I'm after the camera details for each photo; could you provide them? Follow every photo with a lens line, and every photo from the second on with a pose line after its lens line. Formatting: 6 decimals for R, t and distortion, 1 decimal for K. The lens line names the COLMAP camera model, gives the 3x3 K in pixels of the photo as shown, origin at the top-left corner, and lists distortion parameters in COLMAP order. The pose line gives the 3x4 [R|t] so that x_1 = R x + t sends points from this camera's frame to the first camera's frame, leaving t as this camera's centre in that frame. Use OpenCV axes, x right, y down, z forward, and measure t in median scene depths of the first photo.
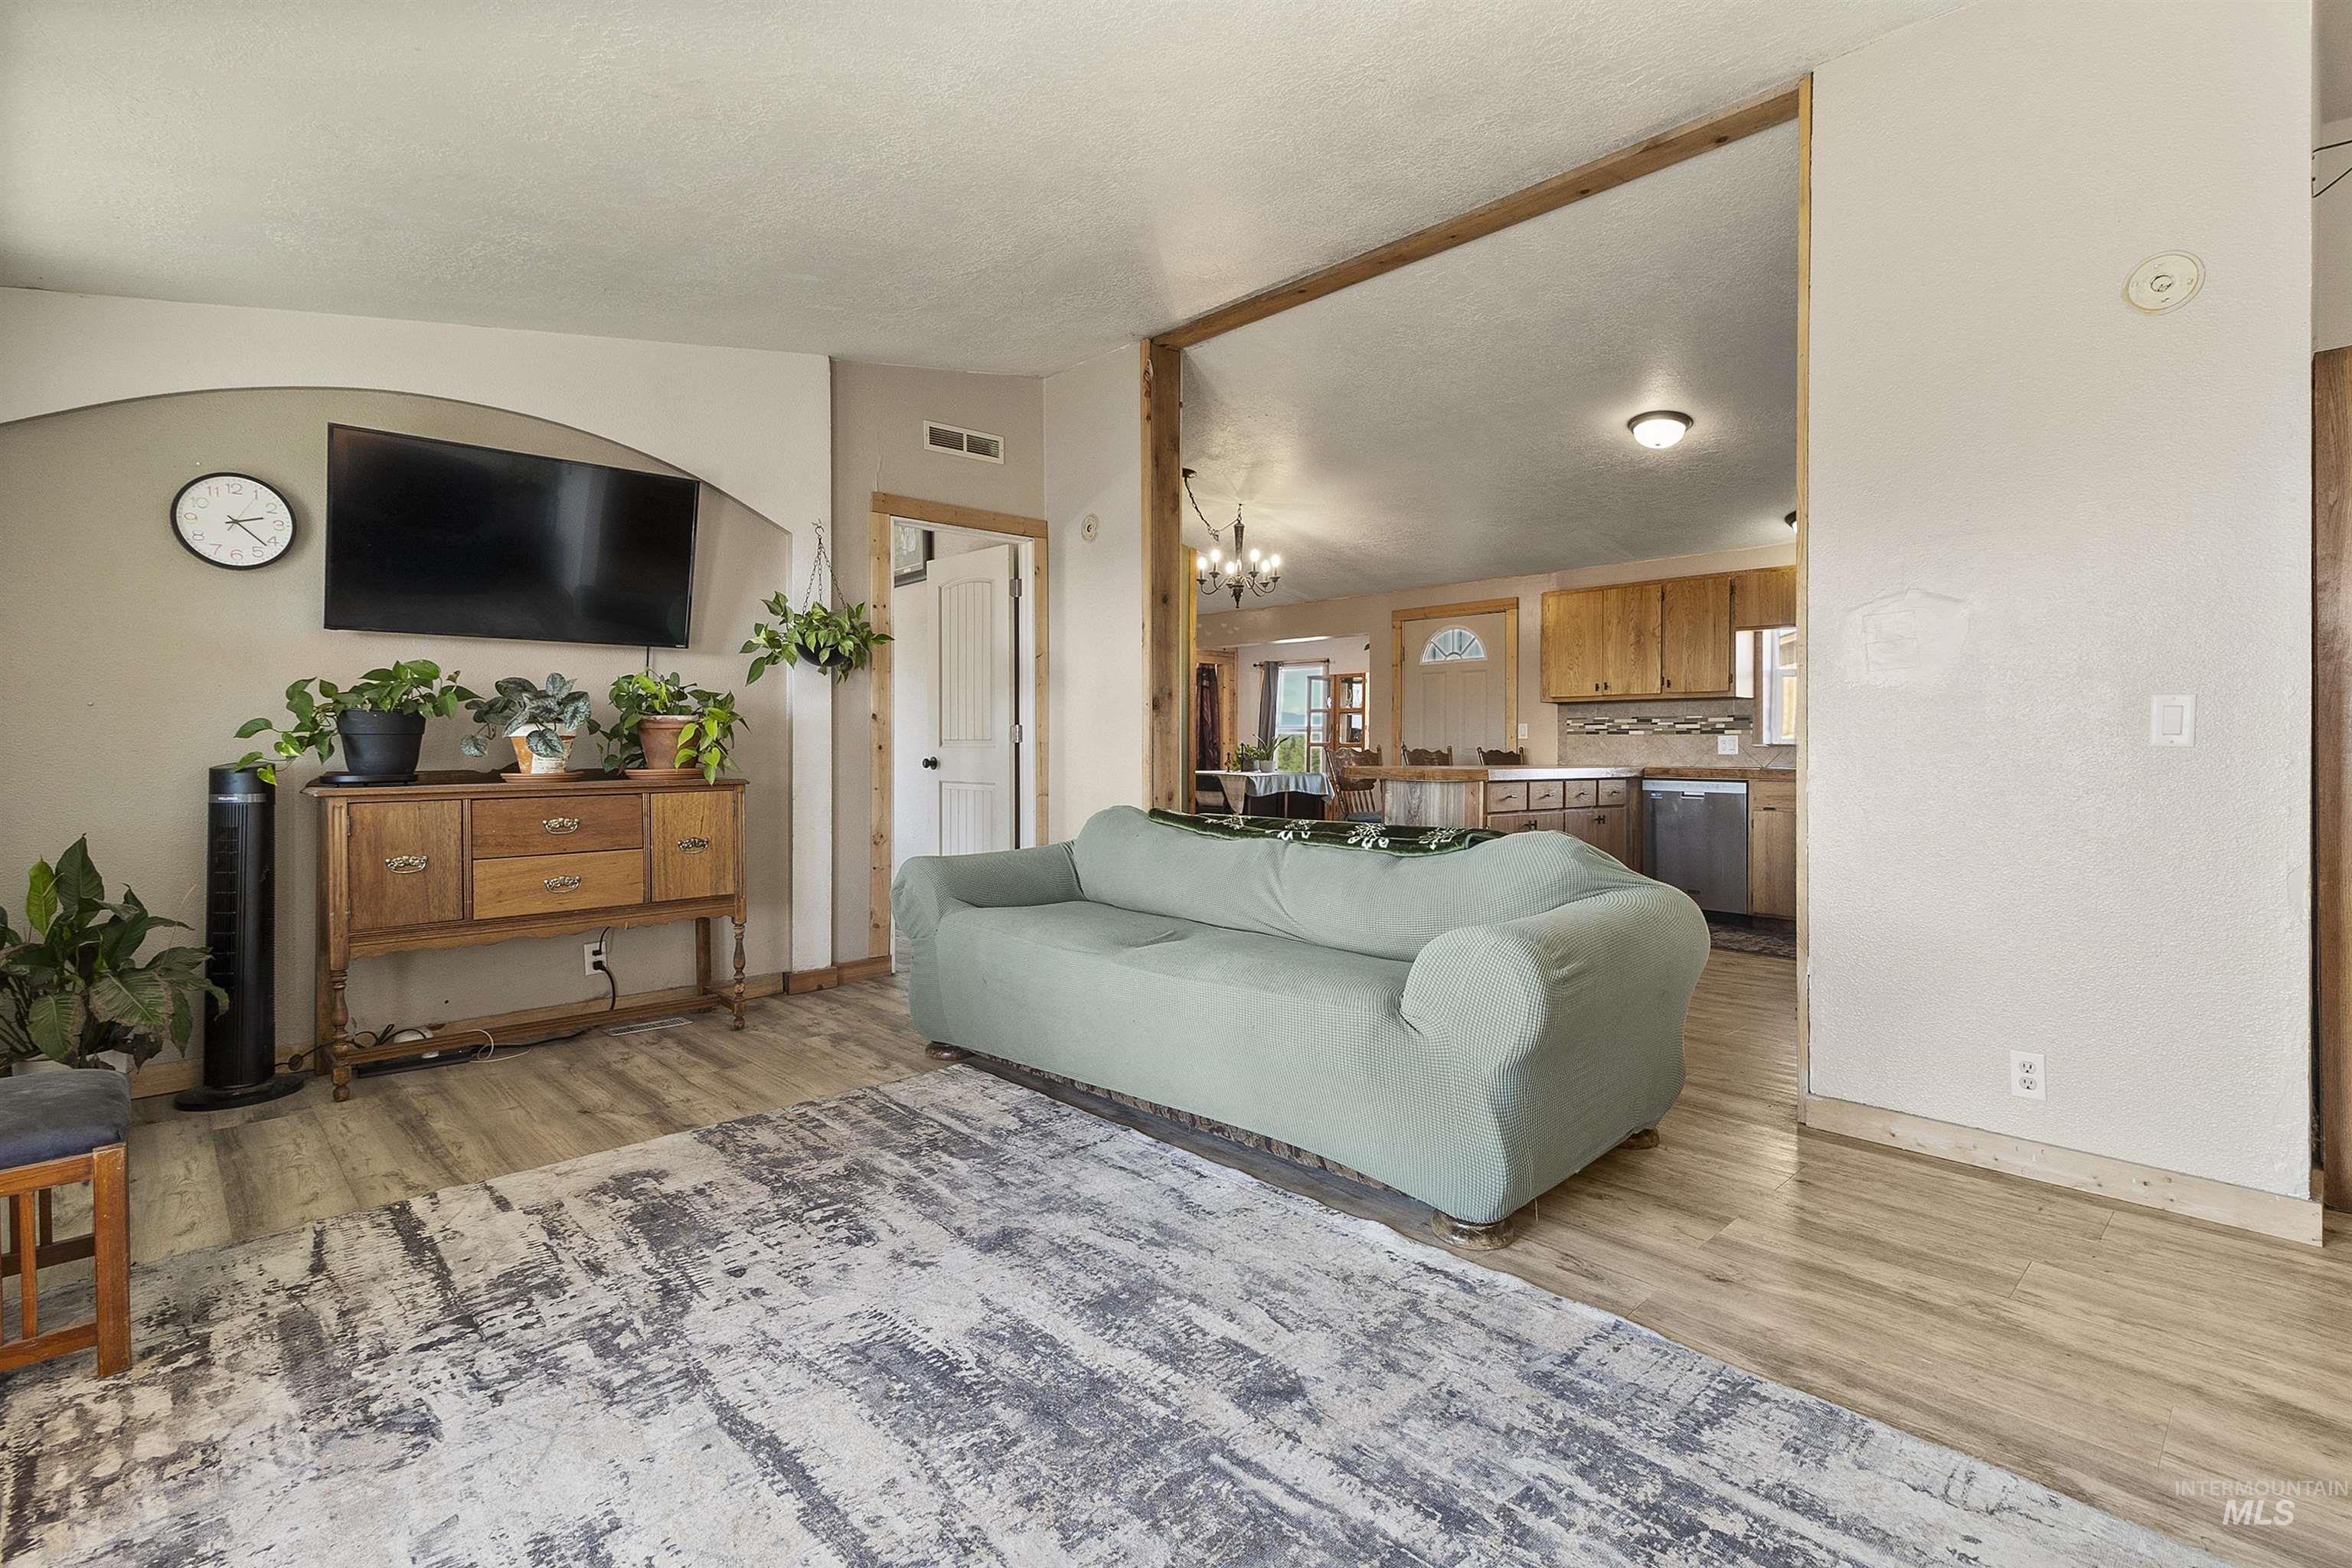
lens RADIAL K [[1099.2, 0, 1170.0], [0, 1099.2, 739.7], [0, 0, 1]] dist [0.002505, -0.000112]
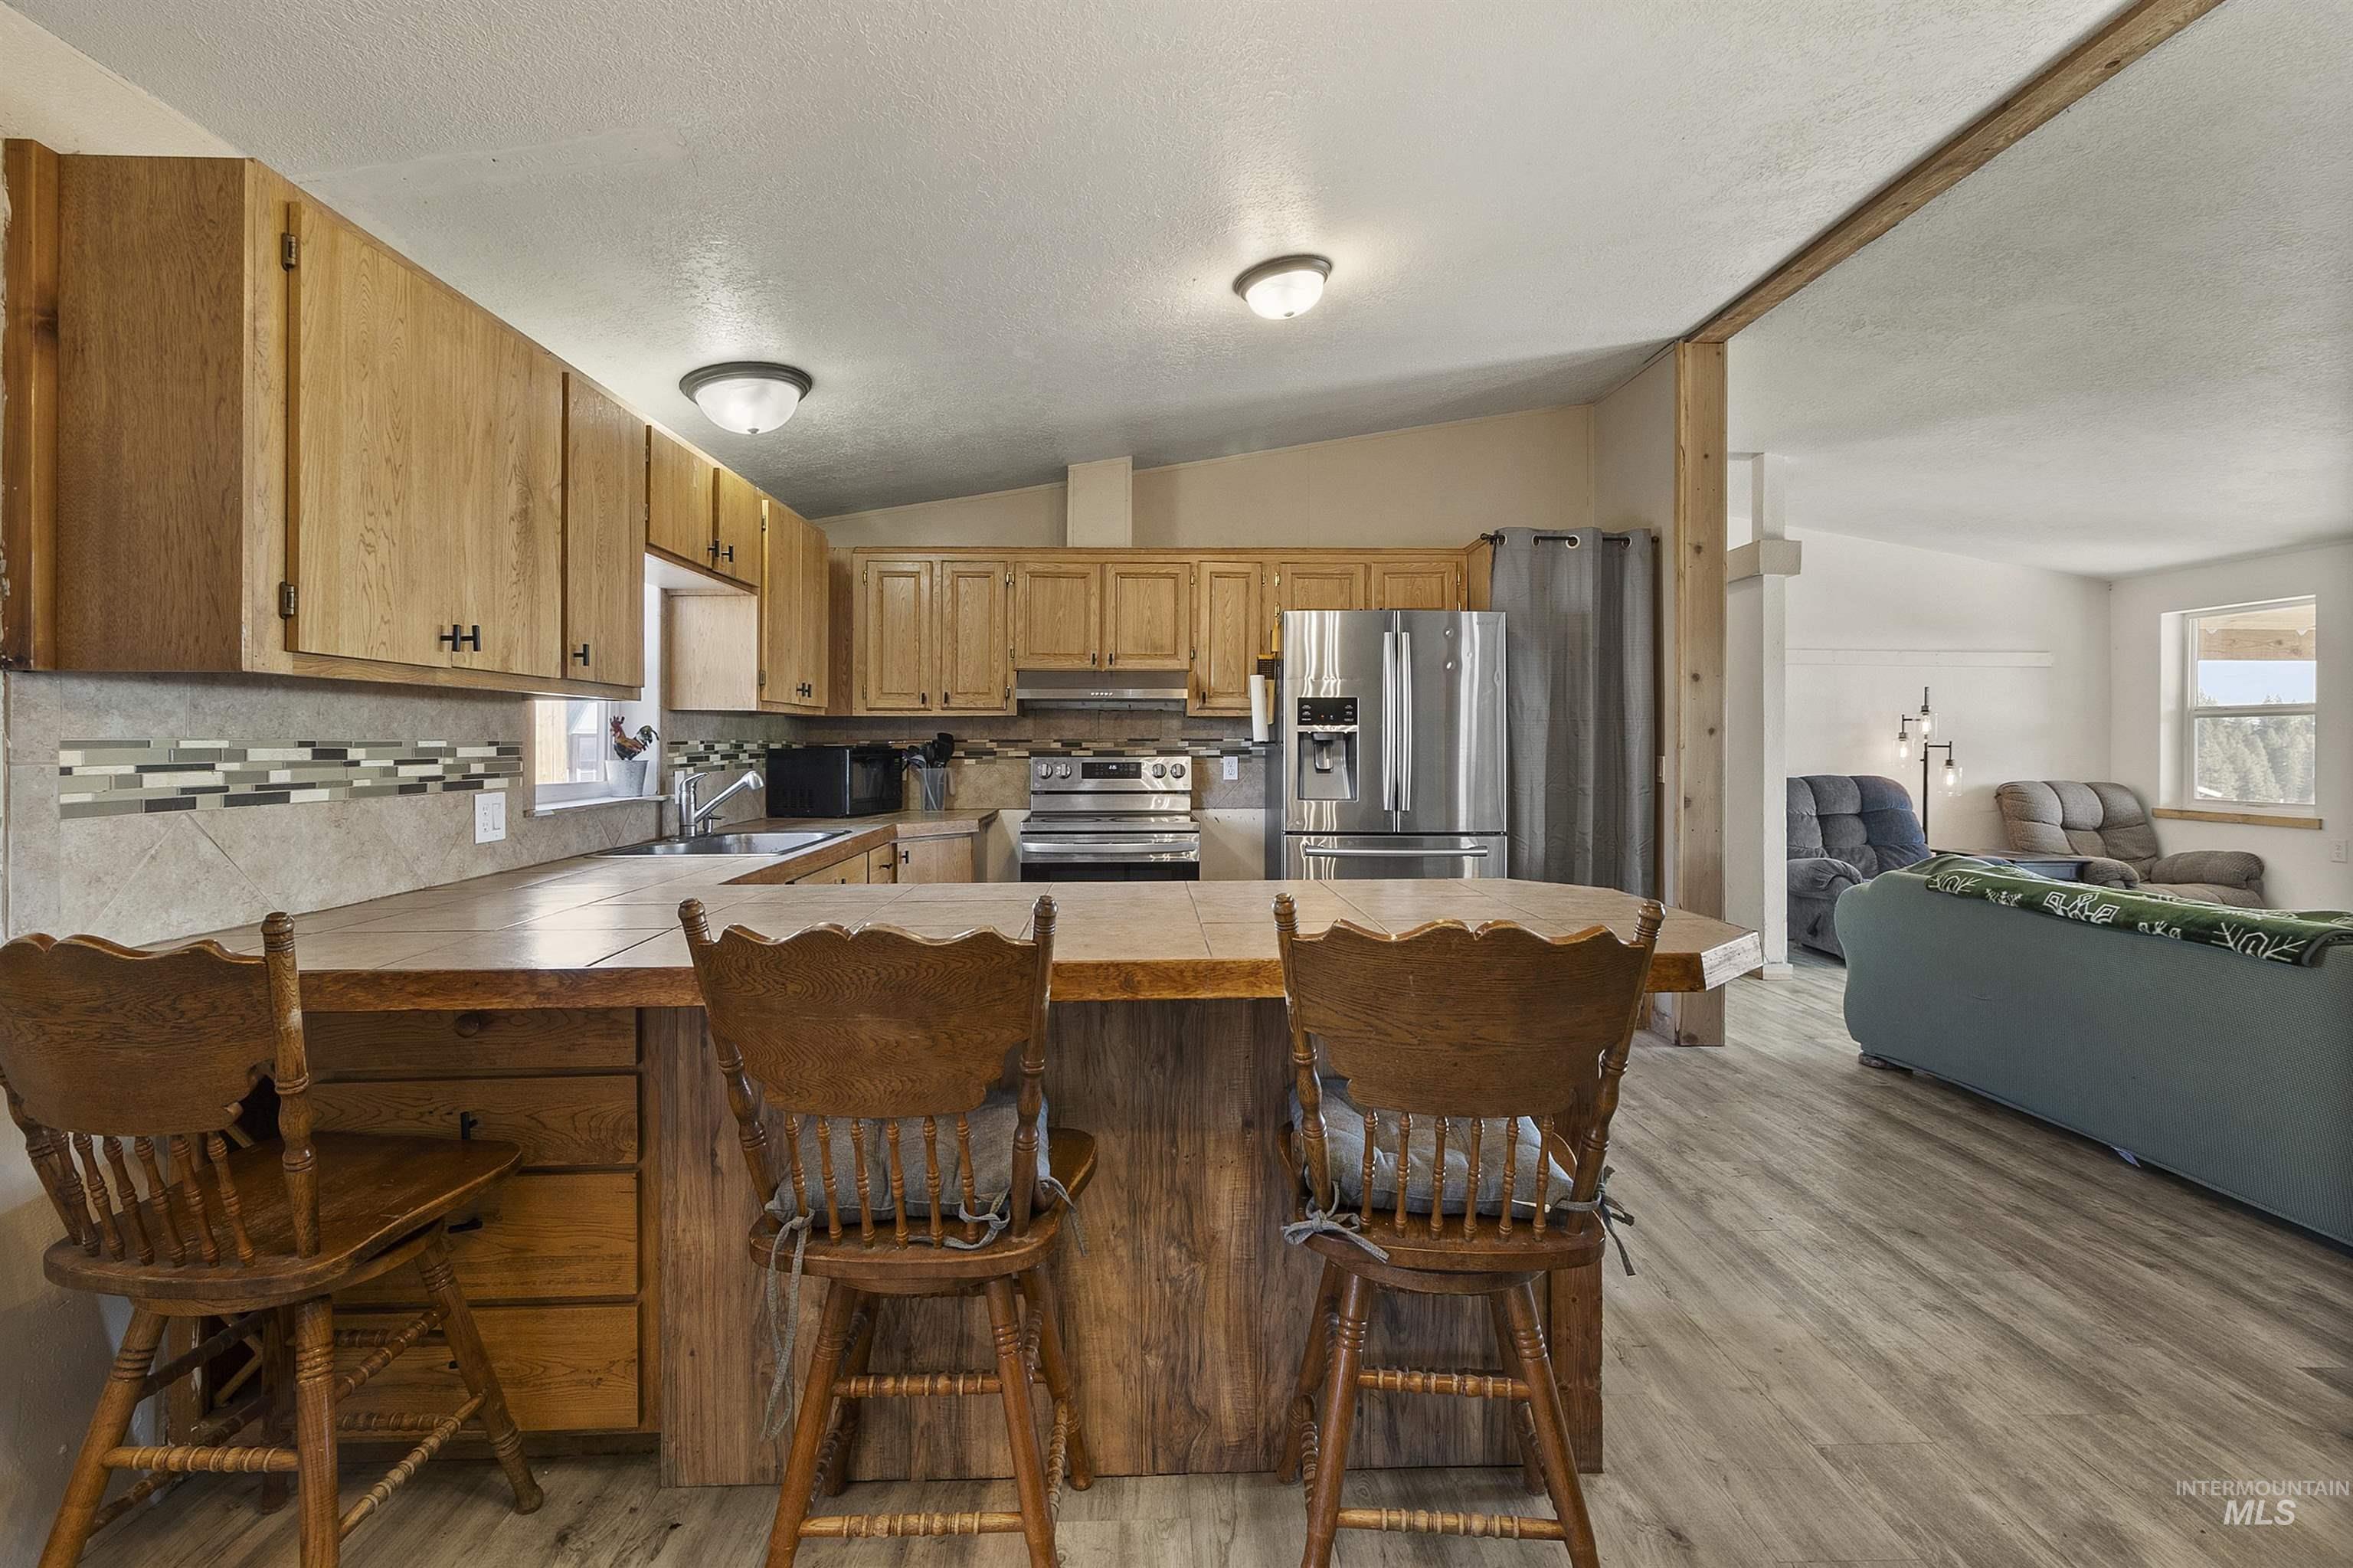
lens RADIAL K [[1105.6, 0, 1174.8], [0, 1105.6, 737.5], [0, 0, 1]] dist [0.001398, 0.000057]
pose [[-0.754505, -0.000255, 0.656294, 0.182222], [-0.005183, 0.999971, -0.005570, -0.060880], [-0.656274, -0.007604, -0.754484, 3.077143]]
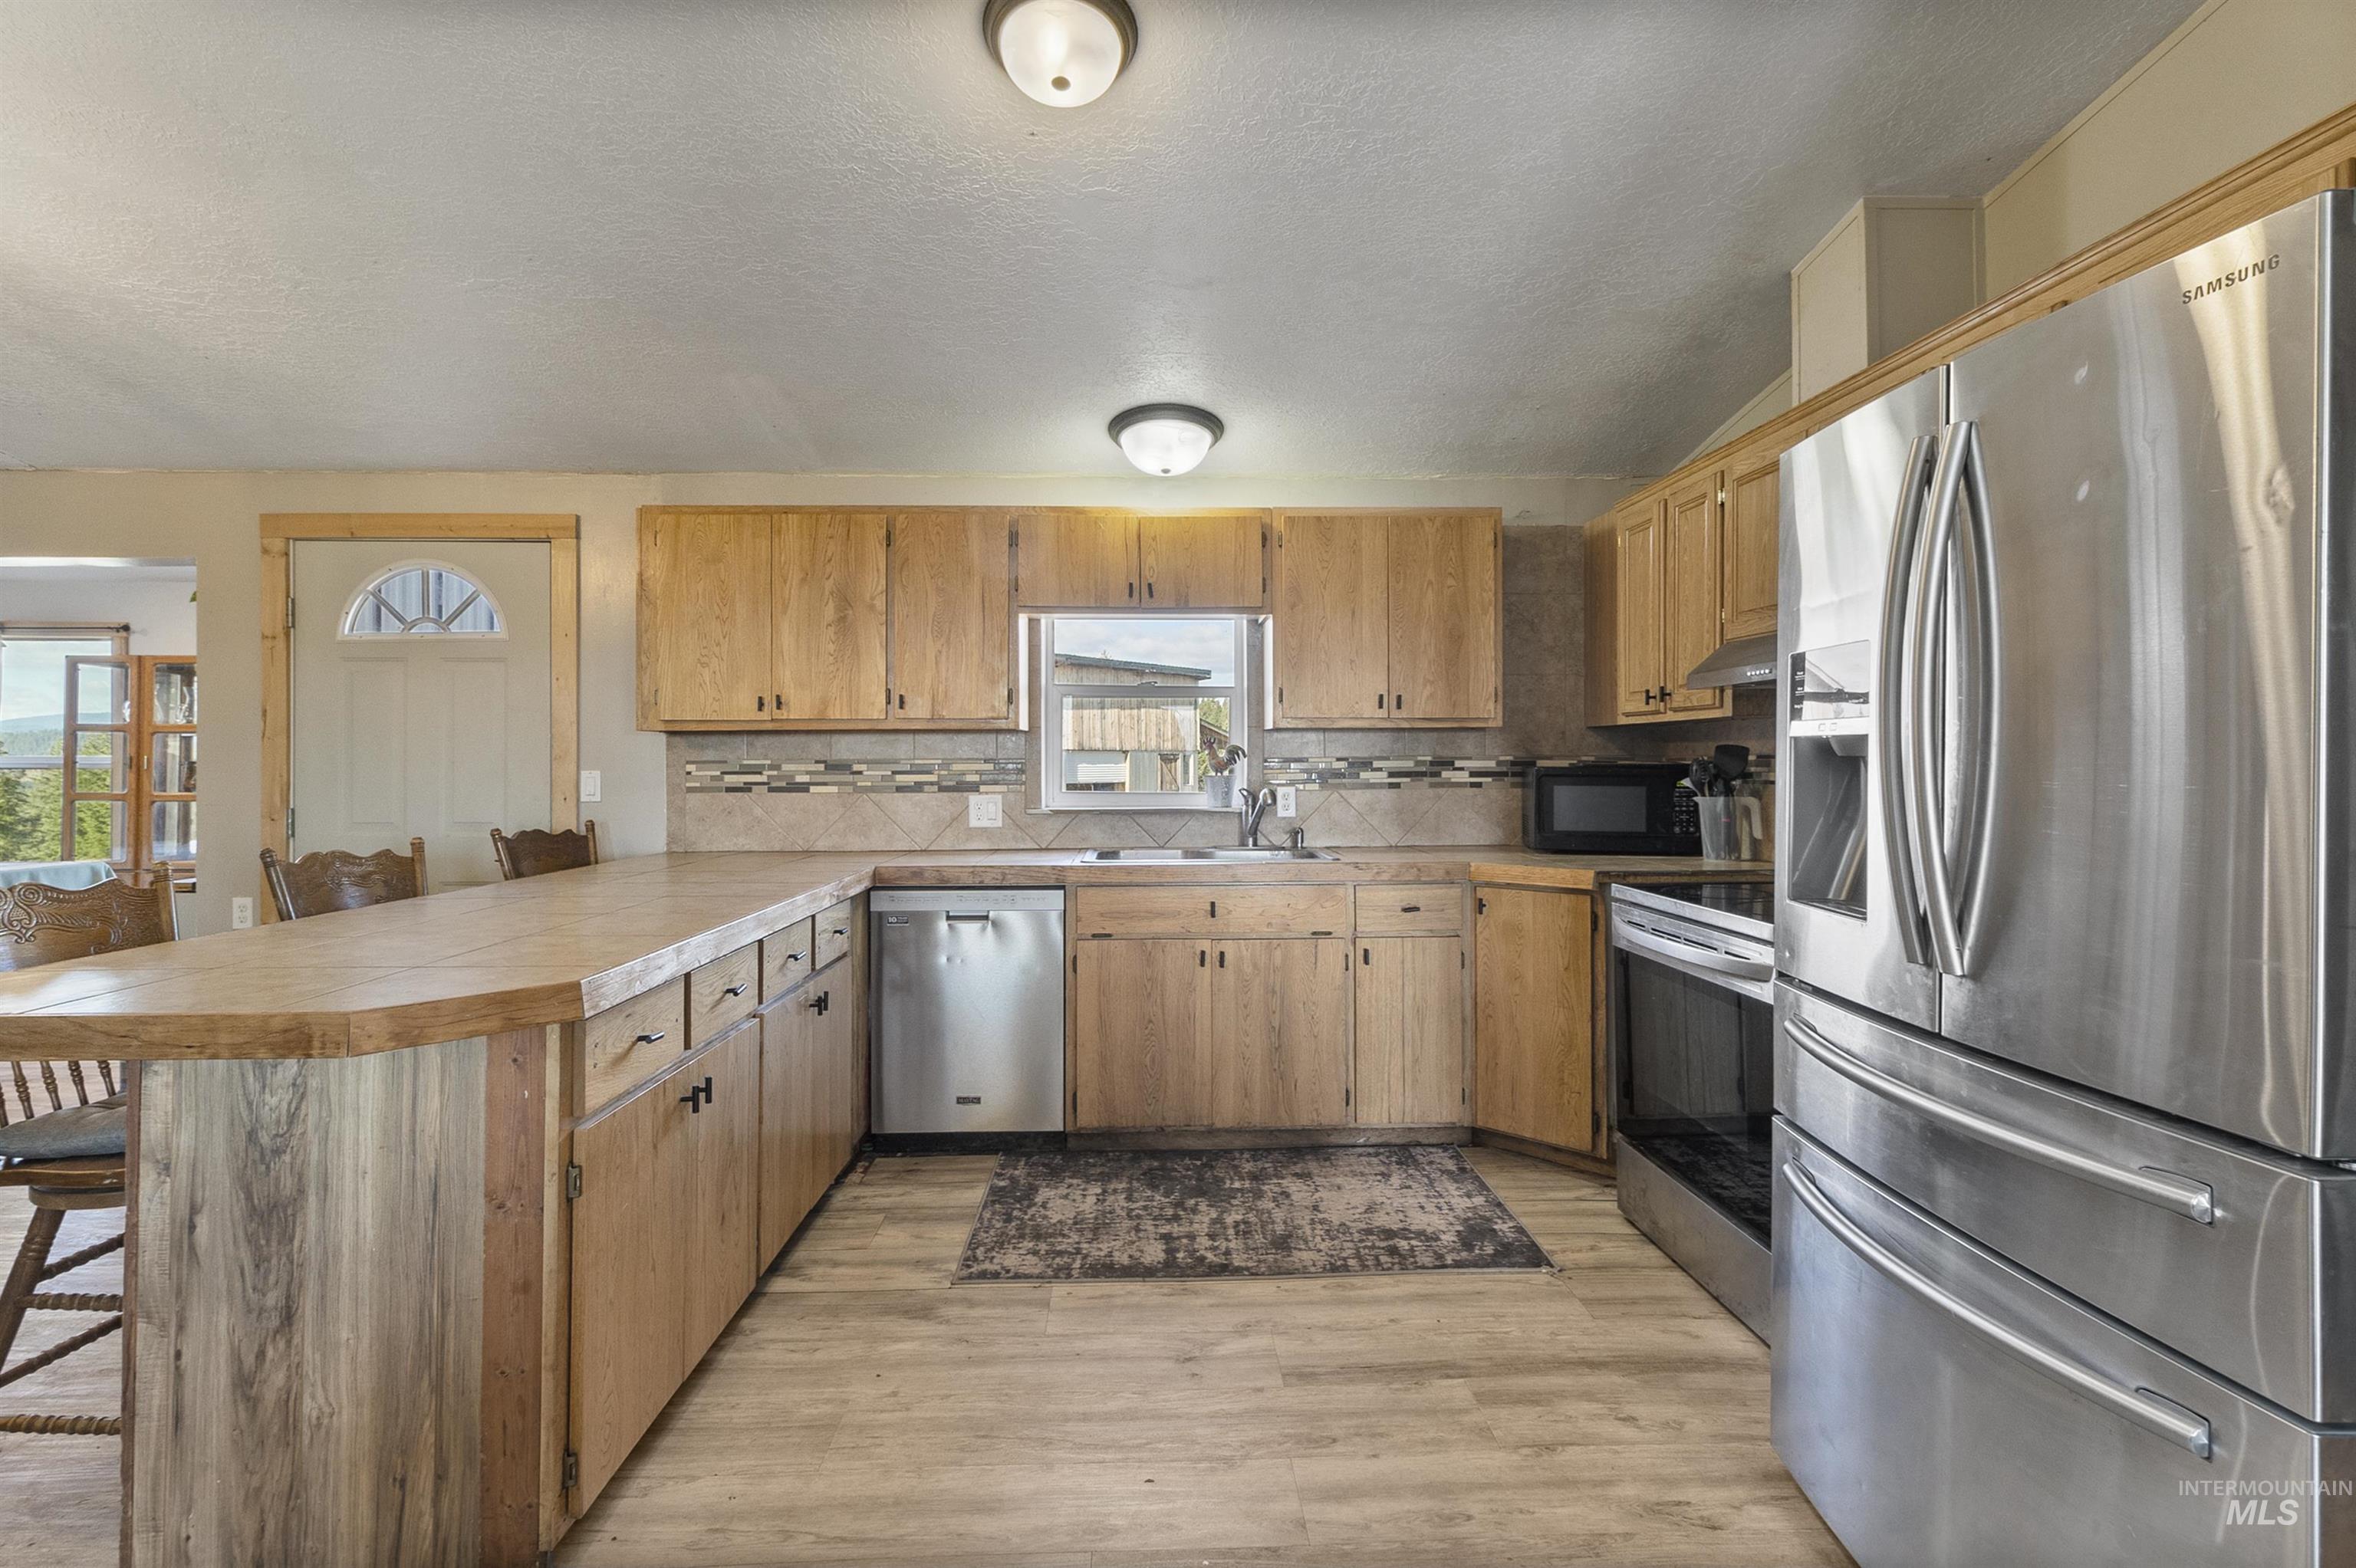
lens RADIAL K [[1100.7, 0, 1178.5], [0, 1100.7, 754.7], [0, 0, 1]] dist [0.002757, 0.000174]
pose [[0.654203, -0.003807, 0.756309, 0.367616], [0.001841, 0.999992, 0.003441, -0.071852], [-0.756317, -0.000859, 0.654205, 1.472274]]
